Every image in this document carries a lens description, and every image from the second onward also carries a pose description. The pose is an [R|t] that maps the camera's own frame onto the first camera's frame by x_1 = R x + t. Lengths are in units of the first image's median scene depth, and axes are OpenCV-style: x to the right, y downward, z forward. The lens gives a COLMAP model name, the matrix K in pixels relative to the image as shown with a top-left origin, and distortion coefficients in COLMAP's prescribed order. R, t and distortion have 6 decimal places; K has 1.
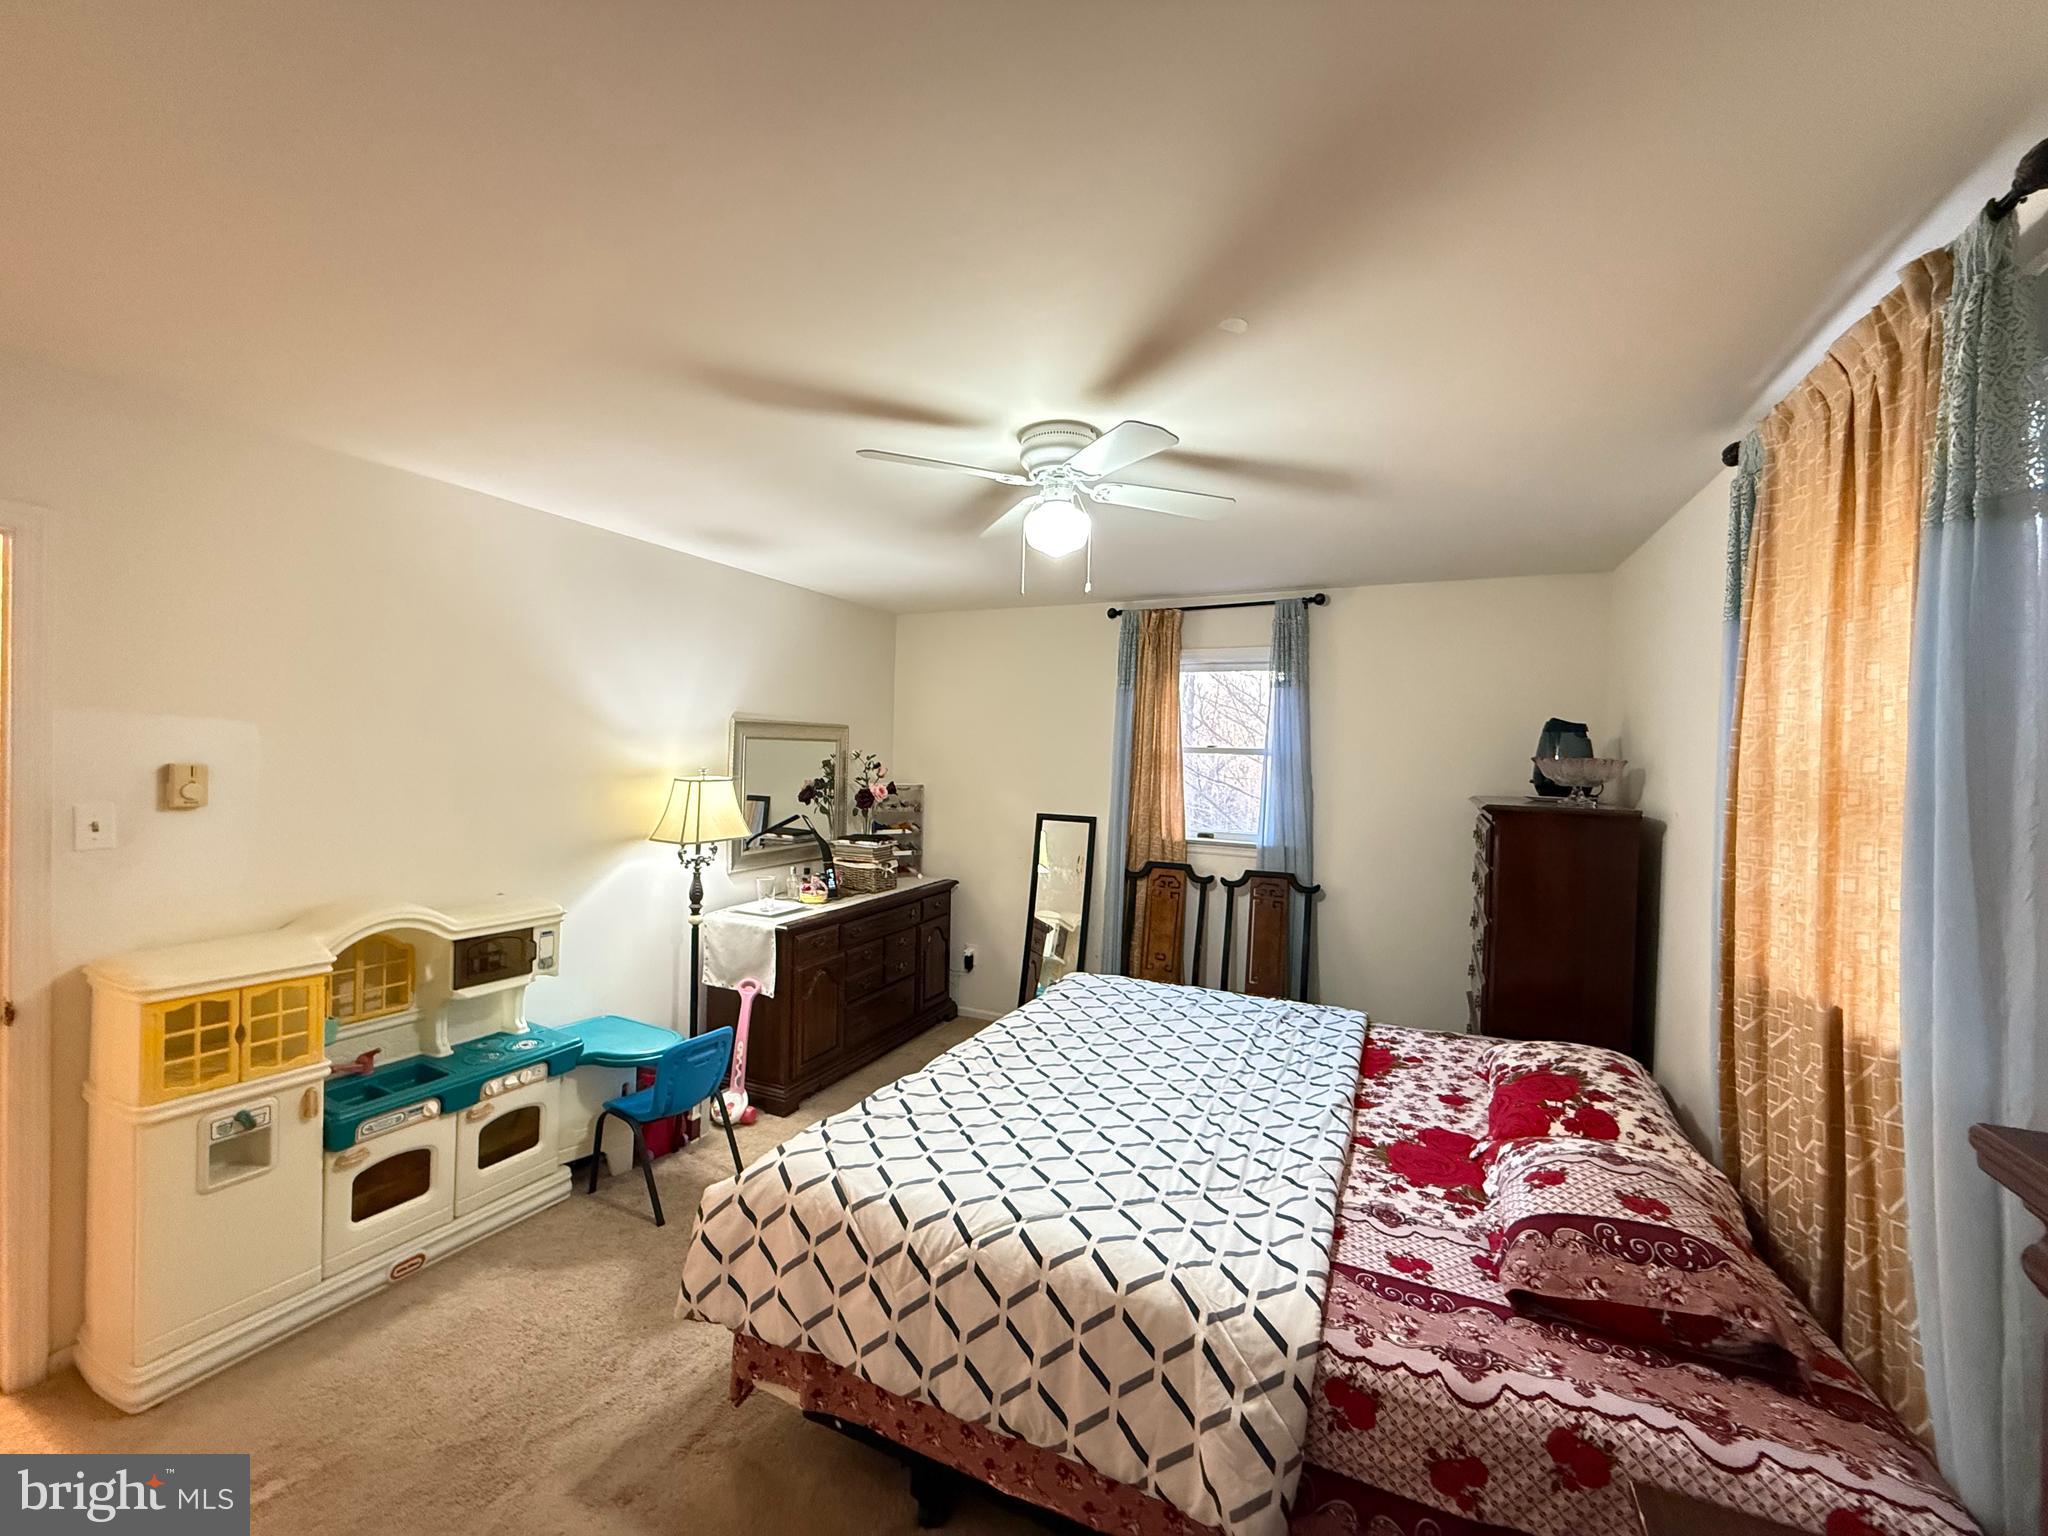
lens RADIAL K [[814.3, 0, 1016.0], [0, 814.3, 766.8], [0, 0, 1]] dist [0.000858, -0.000910]
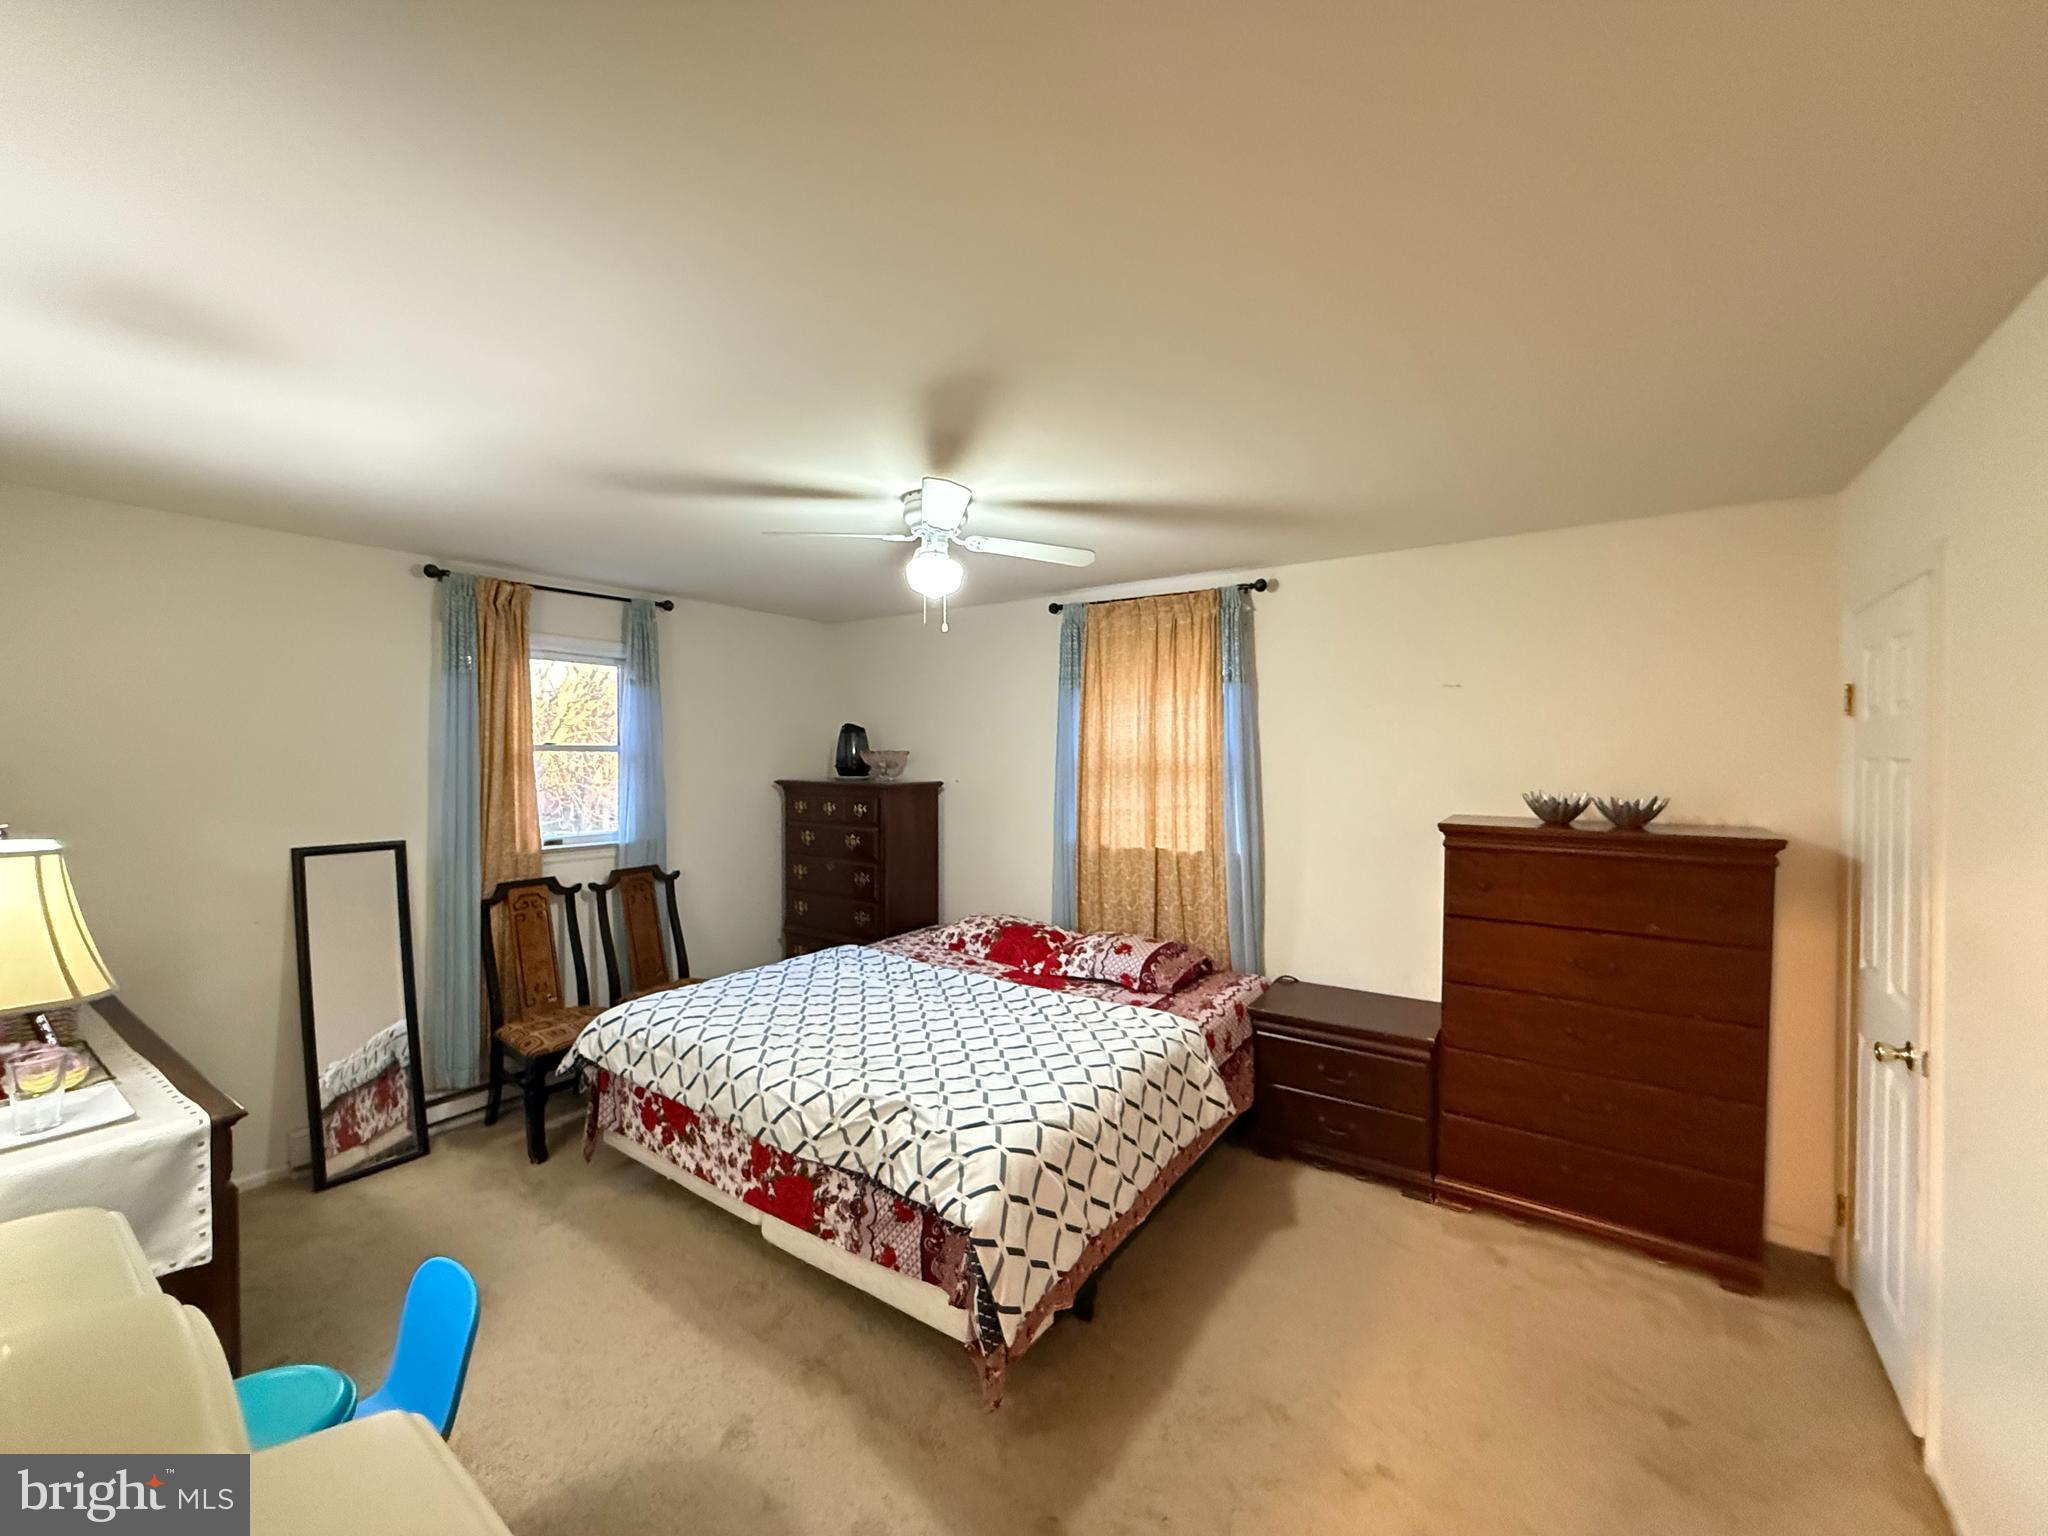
lens RADIAL K [[814.3, 0, 1016.0], [0, 814.3, 766.8], [0, 0, 1]] dist [0.000858, -0.000910]
pose [[0.170687, -0.045261, 0.984285, -0.590628], [0.018801, 0.998912, 0.042674, -0.029846], [-0.985146, 0.011222, 0.171352, 0.354065]]
